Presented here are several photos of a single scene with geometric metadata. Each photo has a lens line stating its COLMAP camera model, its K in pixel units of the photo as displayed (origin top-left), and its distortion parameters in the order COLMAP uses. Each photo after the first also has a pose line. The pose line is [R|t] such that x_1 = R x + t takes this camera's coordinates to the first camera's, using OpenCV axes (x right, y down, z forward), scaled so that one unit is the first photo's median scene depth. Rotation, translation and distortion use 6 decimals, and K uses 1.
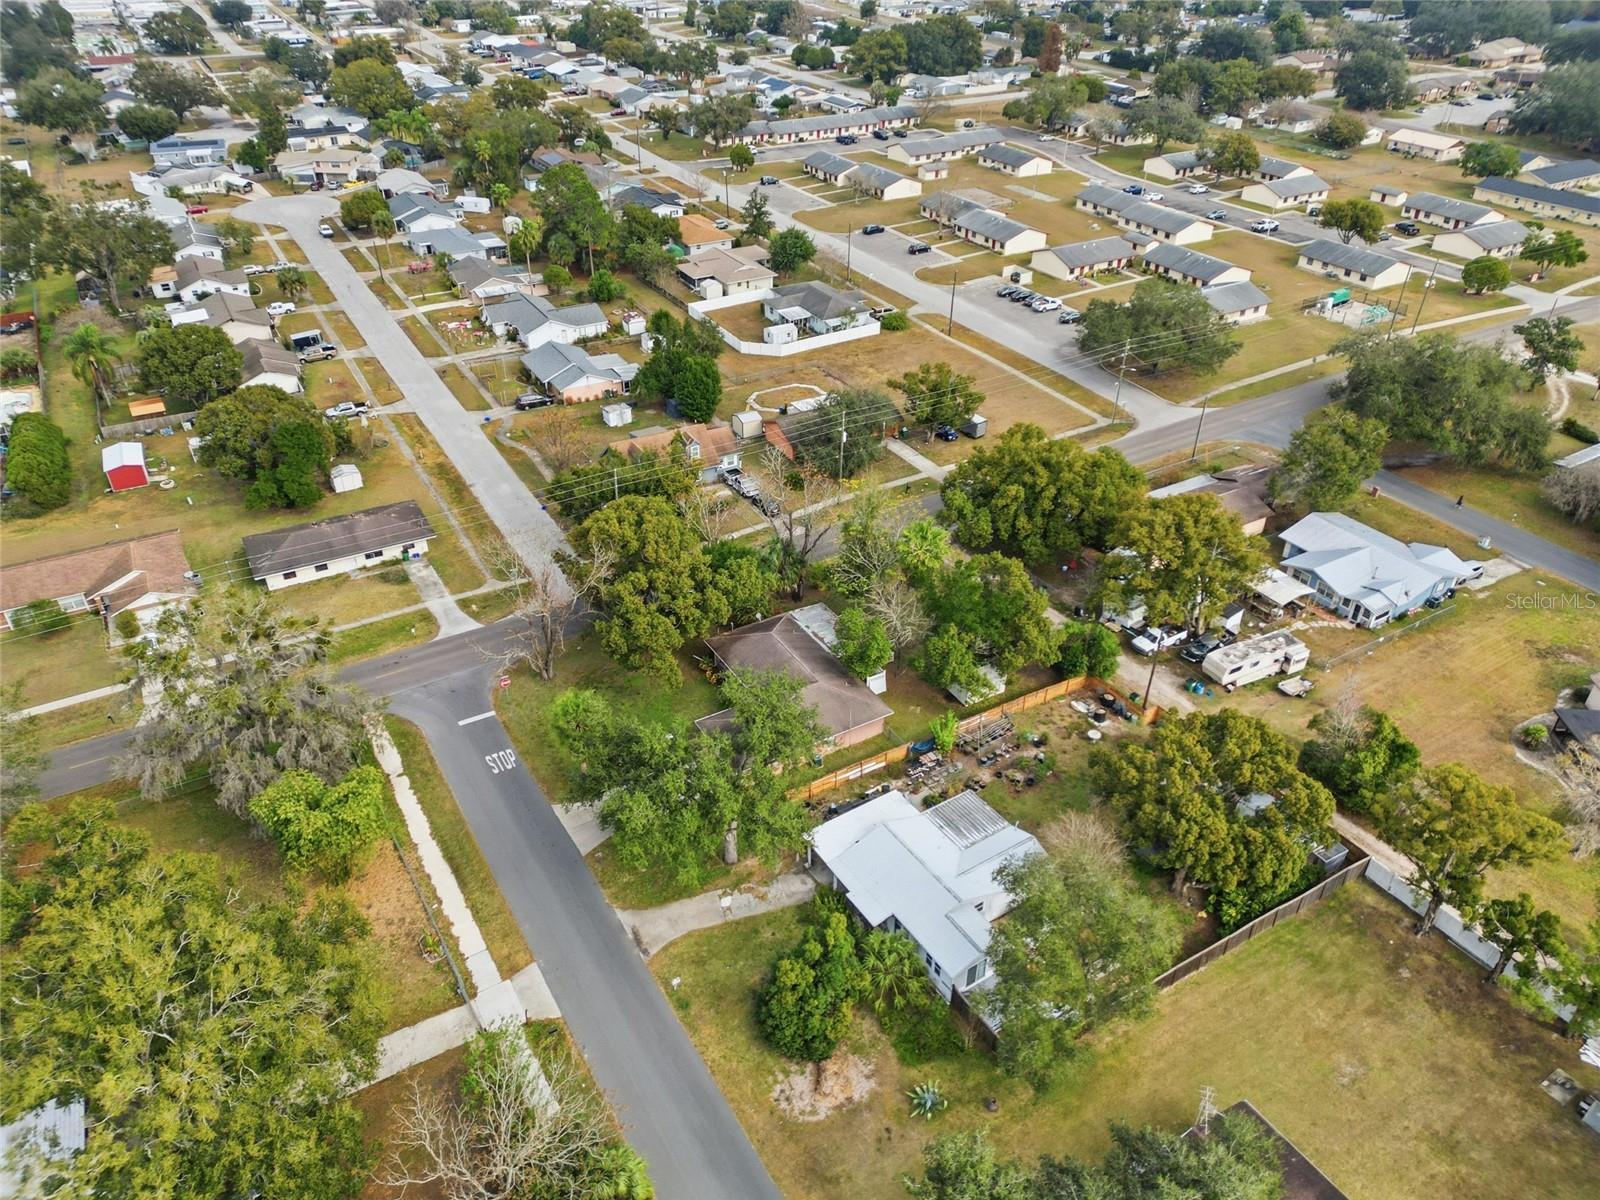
lens RADIAL K [[1105.8, 0, 800.0], [0, 1105.8, 600.0], [0, 0, 1]] dist [0.041933, -0.000933]
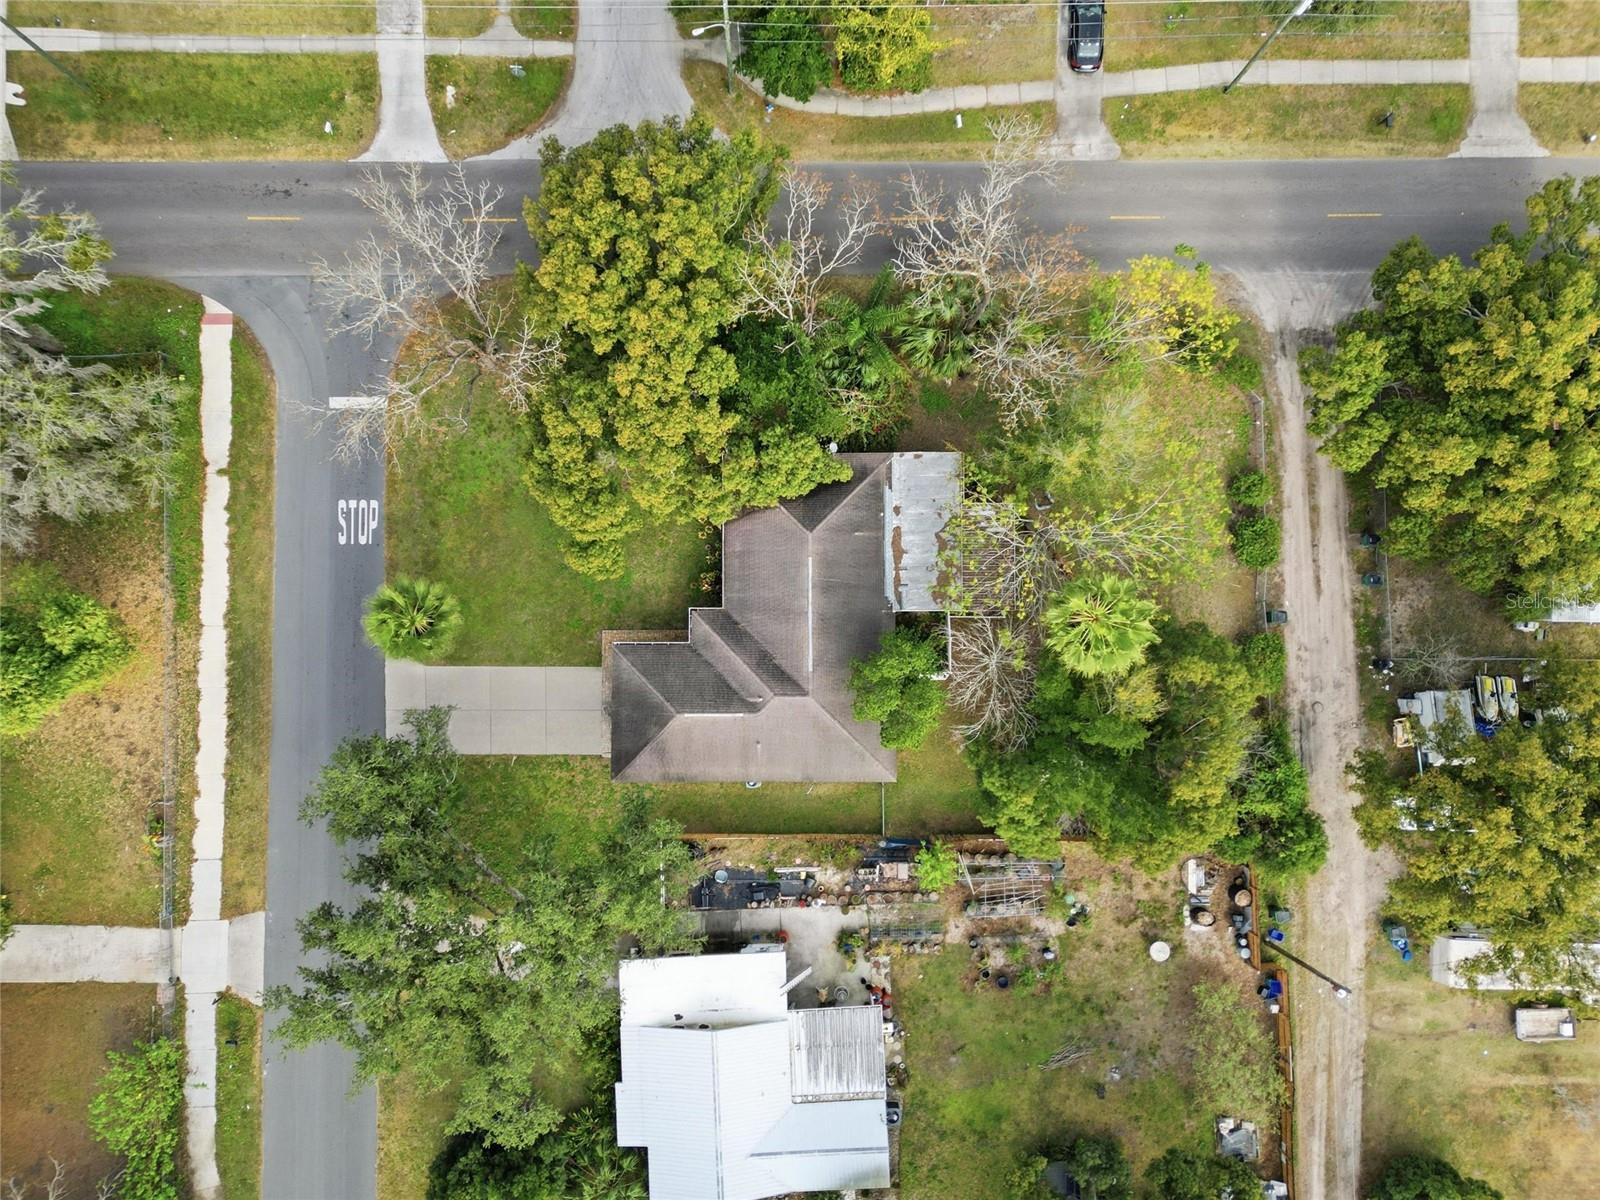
lens RADIAL K [[1105.8, 0, 800.0], [0, 1105.8, 600.0], [0, 0, 1]] dist [0.041933, -0.000933]
pose [[0.861715, 0.506582, -0.028677, 0.004332], [-0.271098, 0.507449, 0.817925, -0.457372], [0.428898, -0.697044, 0.574610, 0.704594]]
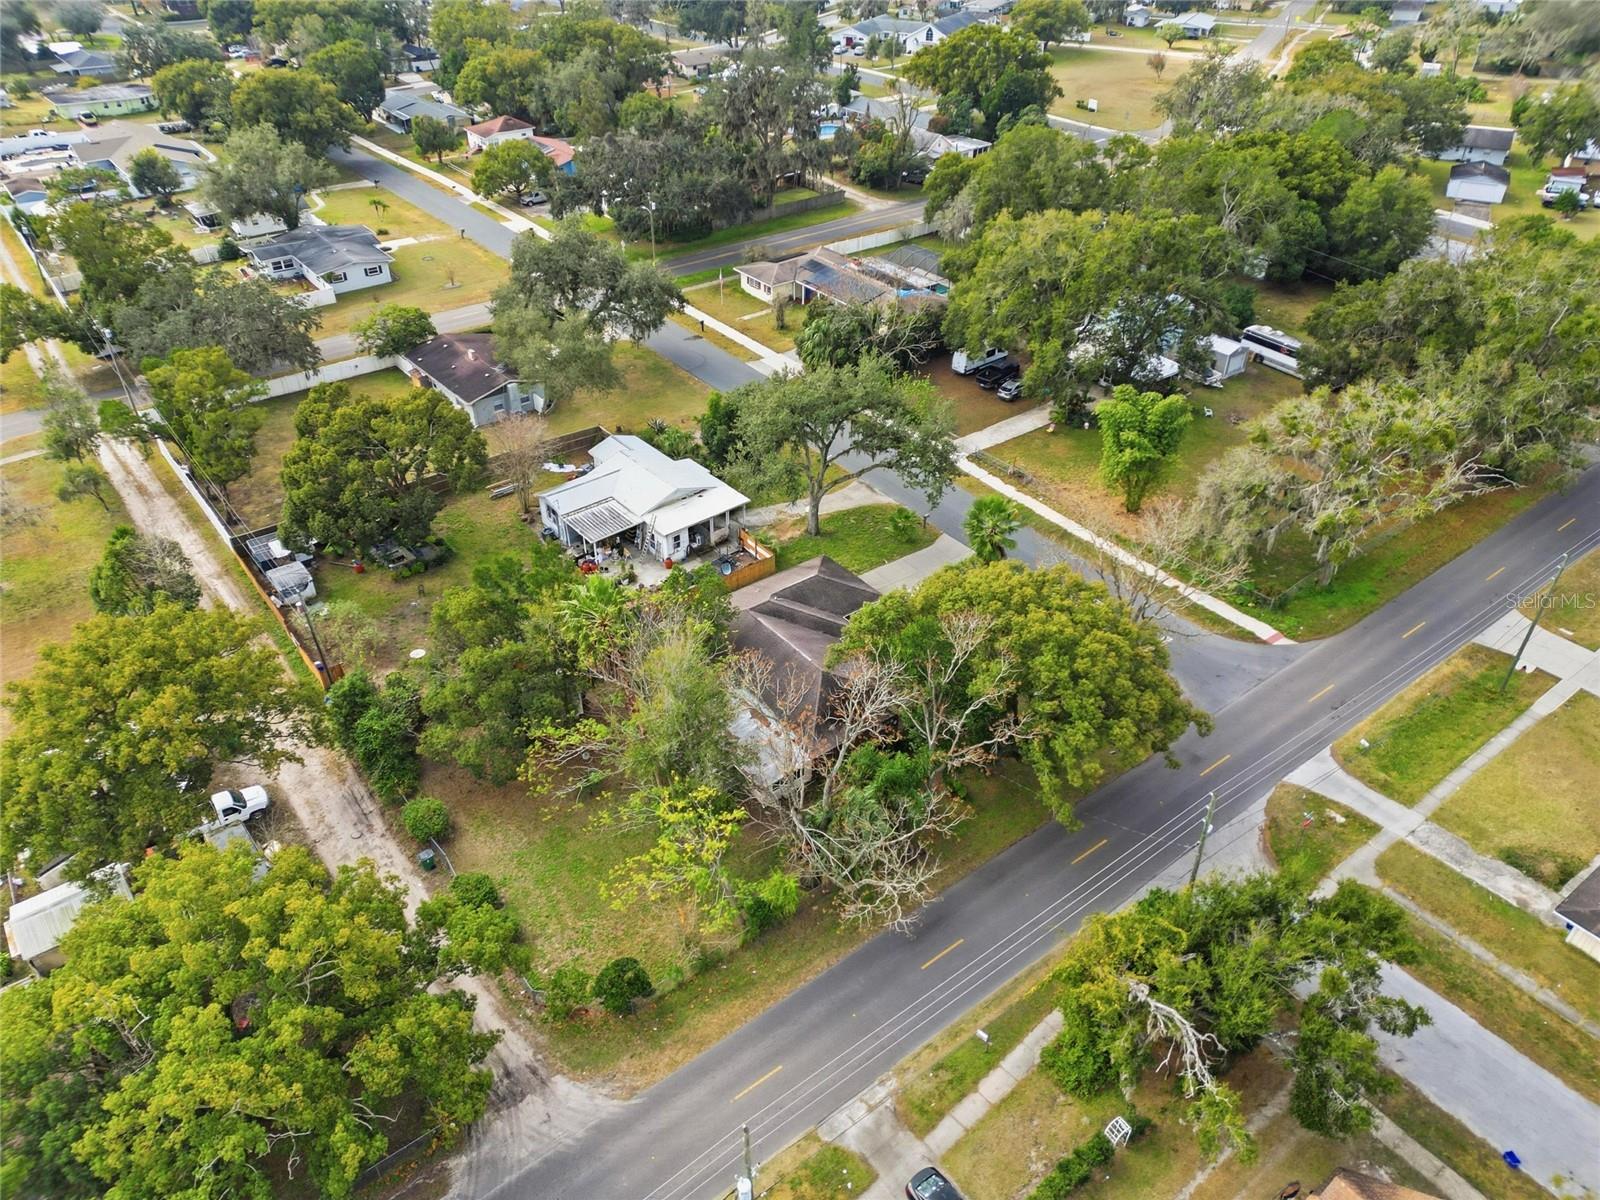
lens RADIAL K [[1105.8, 0, 800.0], [0, 1105.8, 600.0], [0, 0, 1]] dist [0.041933, -0.000933]
pose [[-0.991953, 0.063587, -0.109484, 0.069501], [-0.080380, 0.351836, 0.932604, -0.712502], [0.097822, 0.933899, -0.343894, 1.313366]]
